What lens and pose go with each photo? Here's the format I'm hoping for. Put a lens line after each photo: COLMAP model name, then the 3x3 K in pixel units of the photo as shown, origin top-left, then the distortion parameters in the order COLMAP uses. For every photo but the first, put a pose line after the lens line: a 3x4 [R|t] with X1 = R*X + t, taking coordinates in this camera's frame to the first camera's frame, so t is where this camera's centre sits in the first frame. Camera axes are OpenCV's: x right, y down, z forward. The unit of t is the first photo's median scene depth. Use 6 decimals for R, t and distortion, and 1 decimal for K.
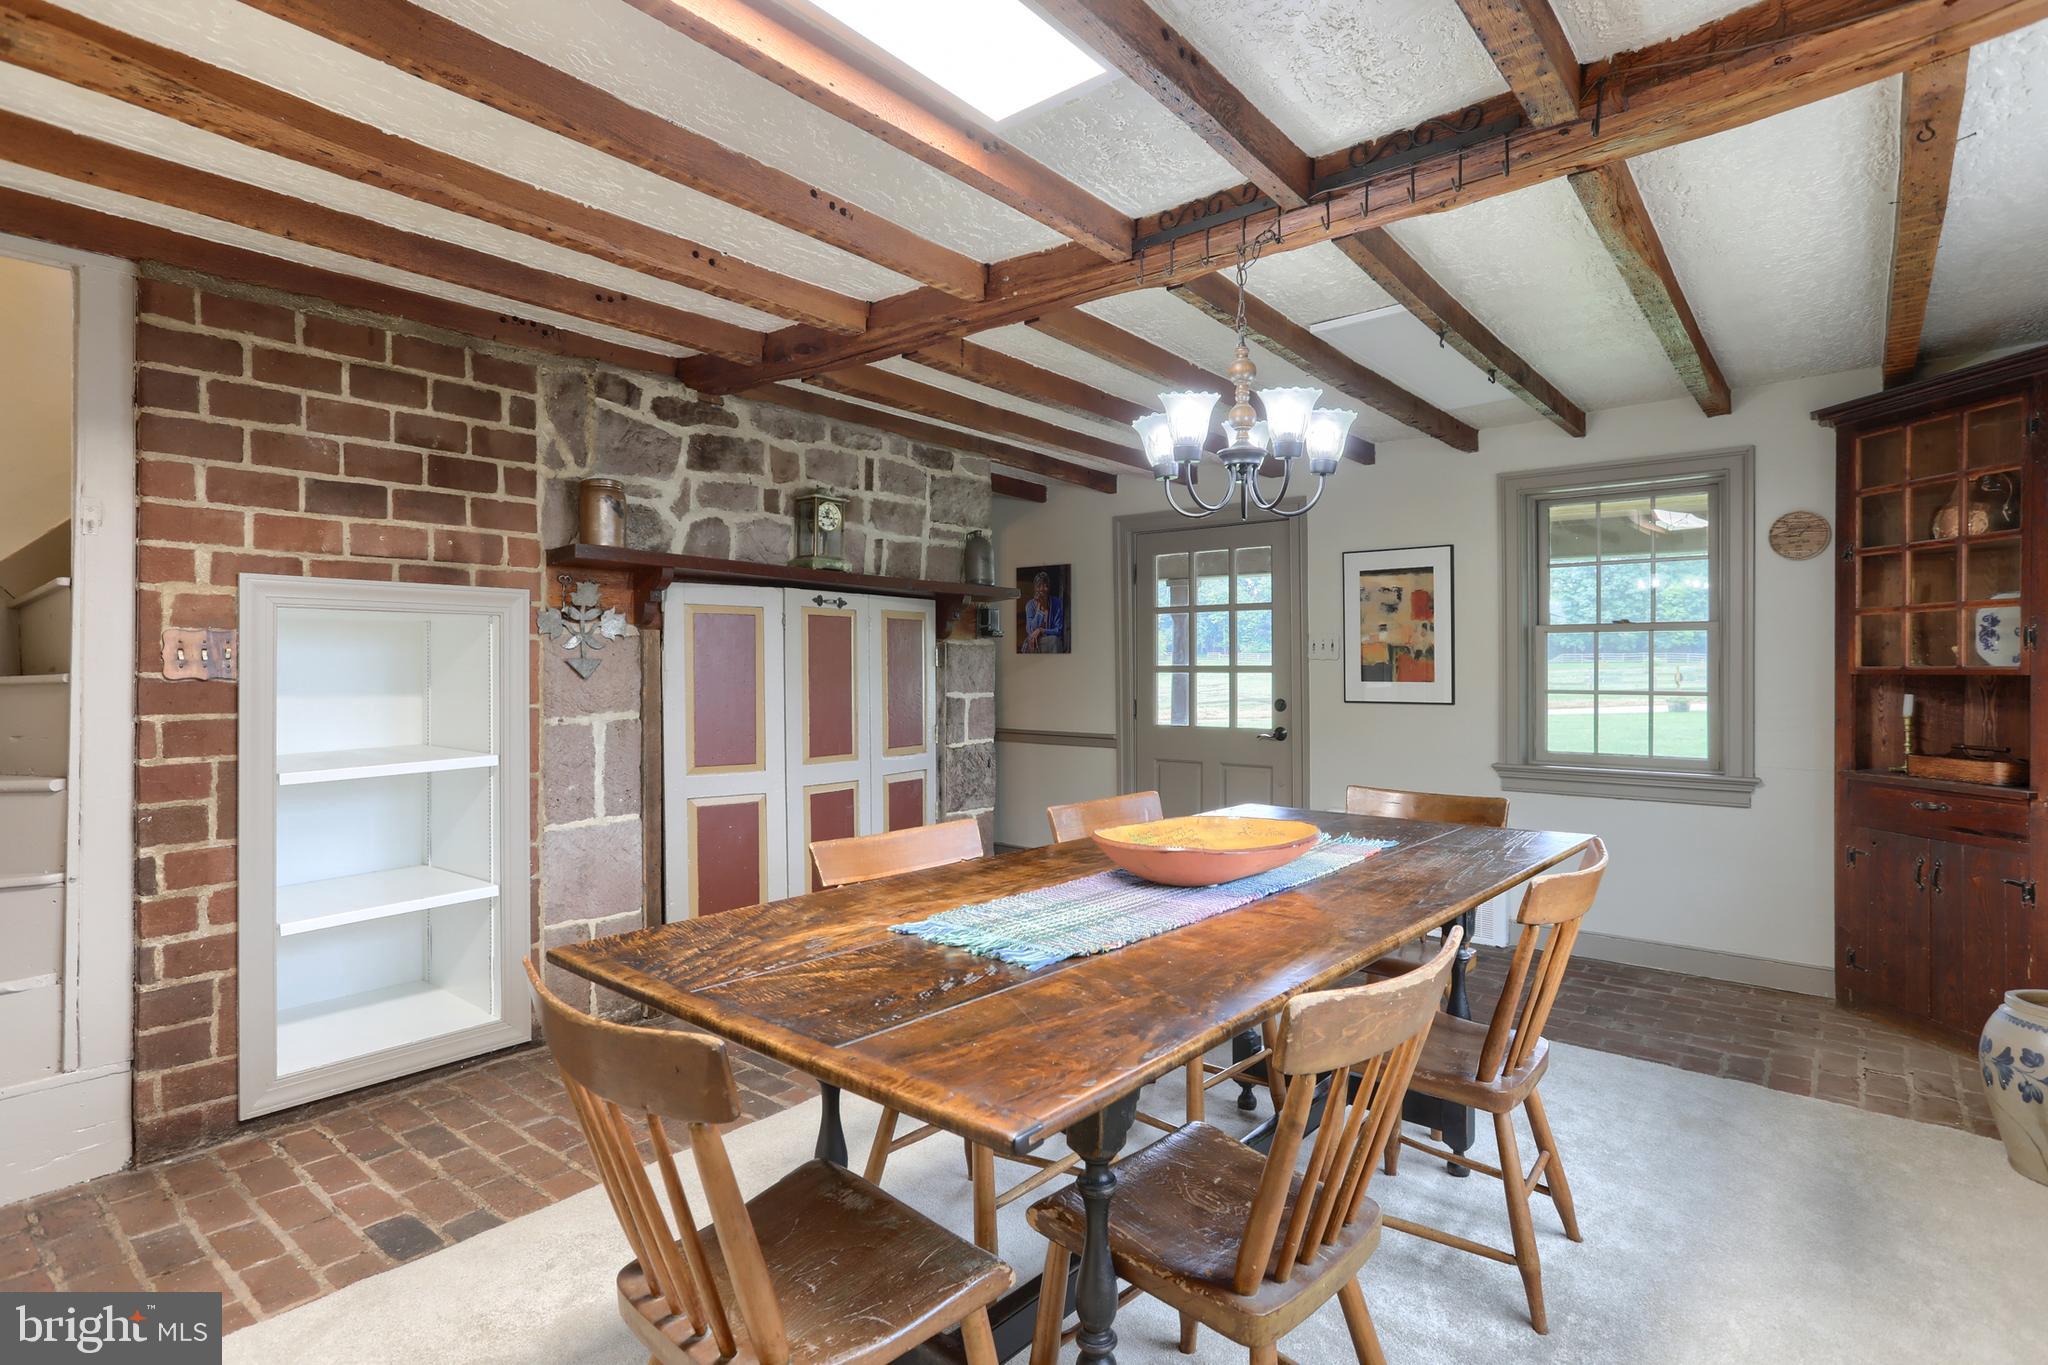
lens RADIAL K [[1028.5, 0, 1025.2], [0, 1028.5, 671.9], [0, 0, 1]] dist [-0.053646, 0.032953]
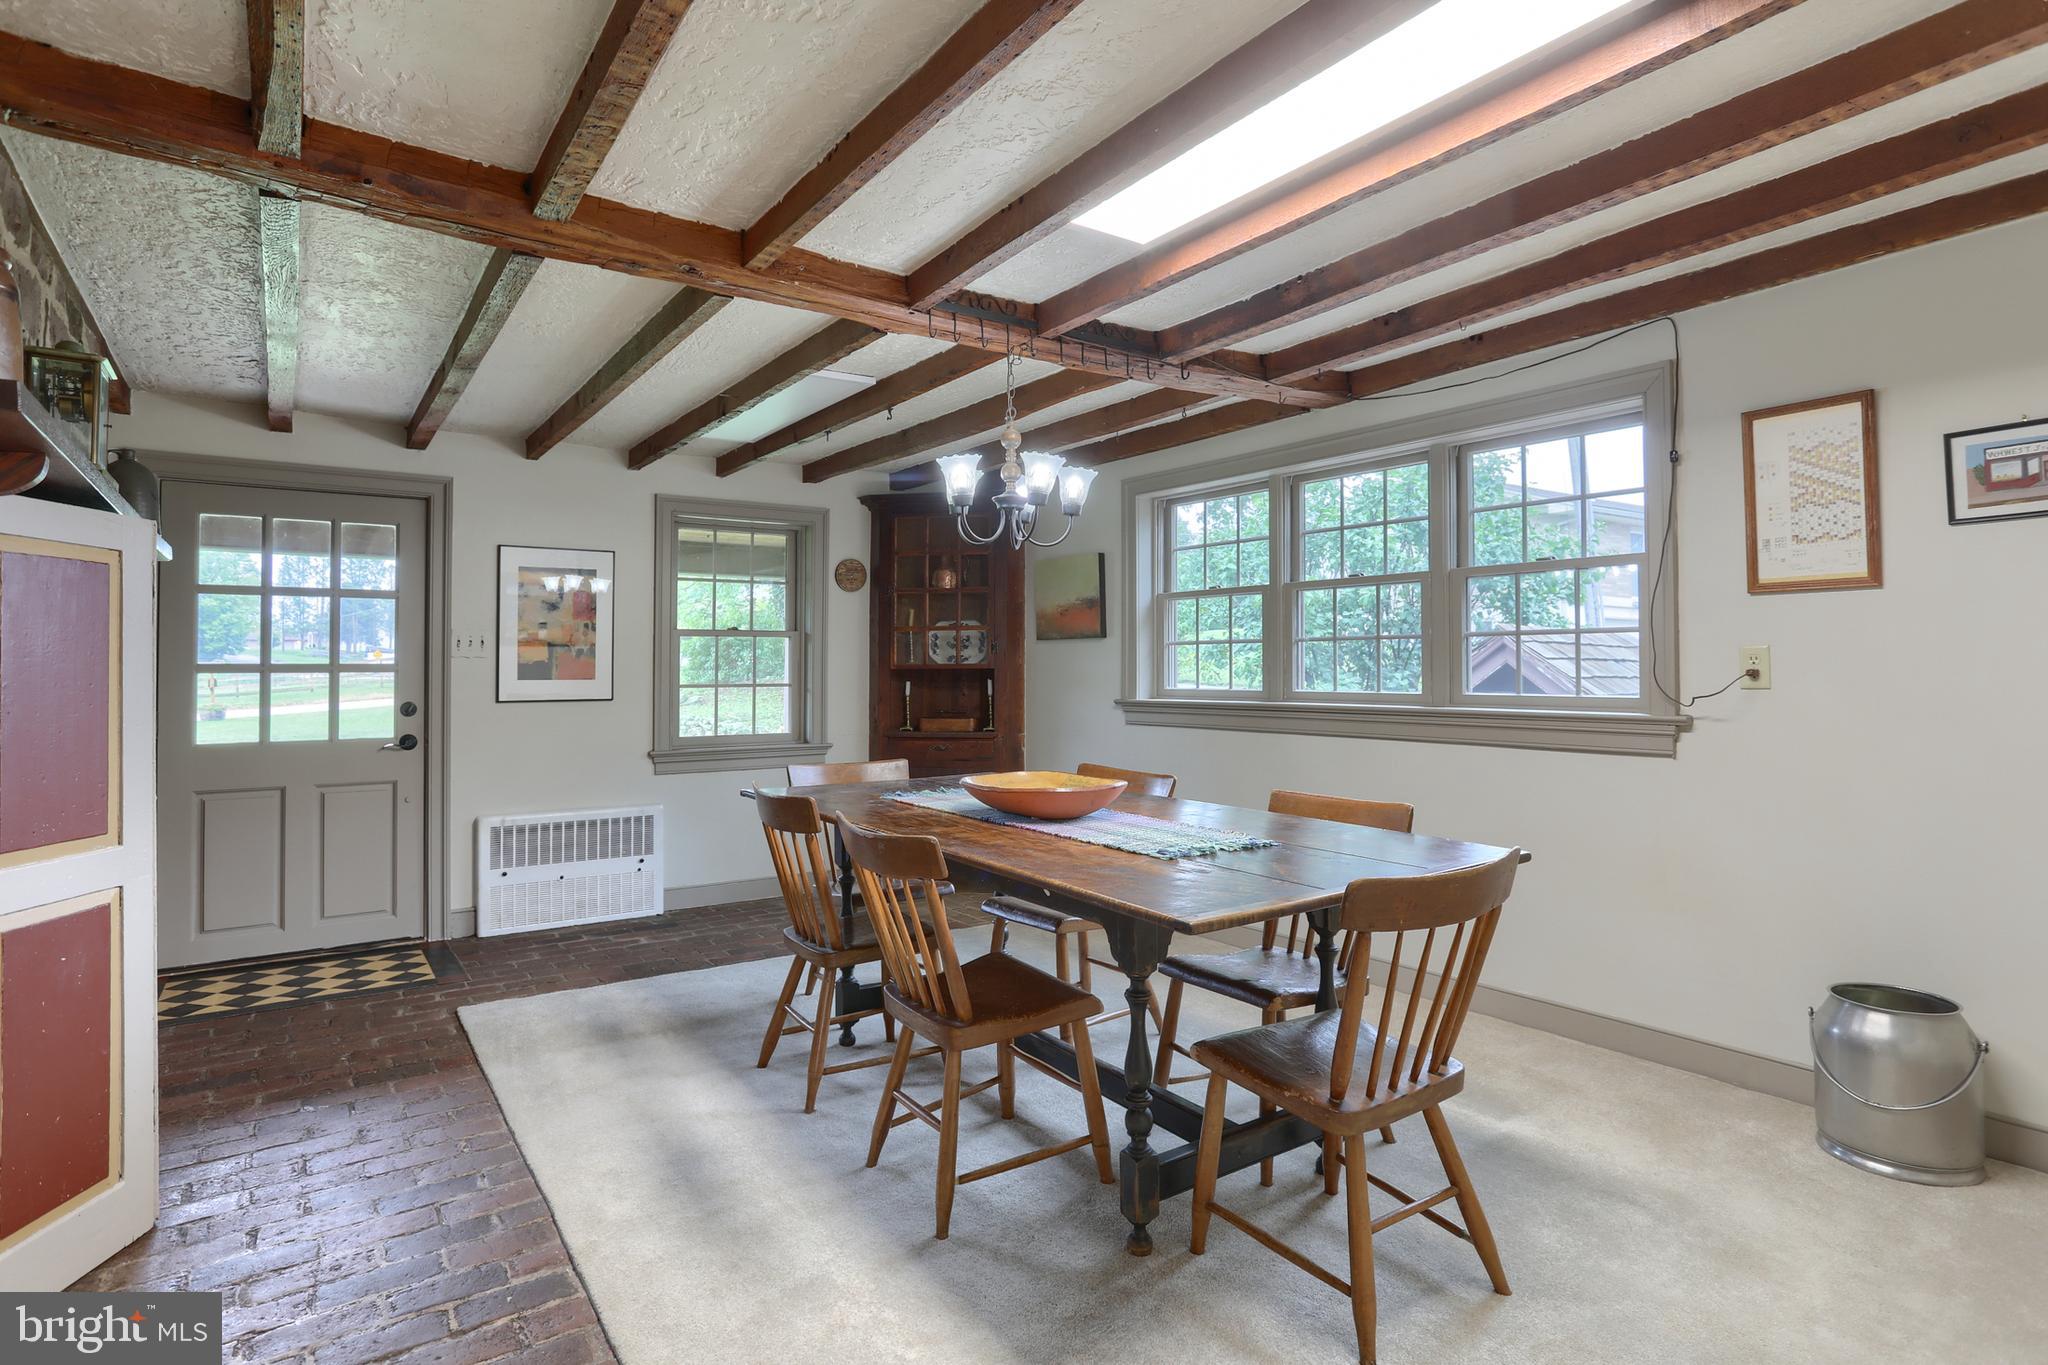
lens RADIAL K [[1041.1, 0, 1024.0], [0, 1041.1, 664.6], [0, 0, 1]] dist [-0.062015, 0.031911]
pose [[0.263244, 0.002546, 0.964726, -0.524331], [0.007890, 0.999957, -0.004791, 0.003347], [-0.964697, 0.008873, 0.263213, 0.302957]]
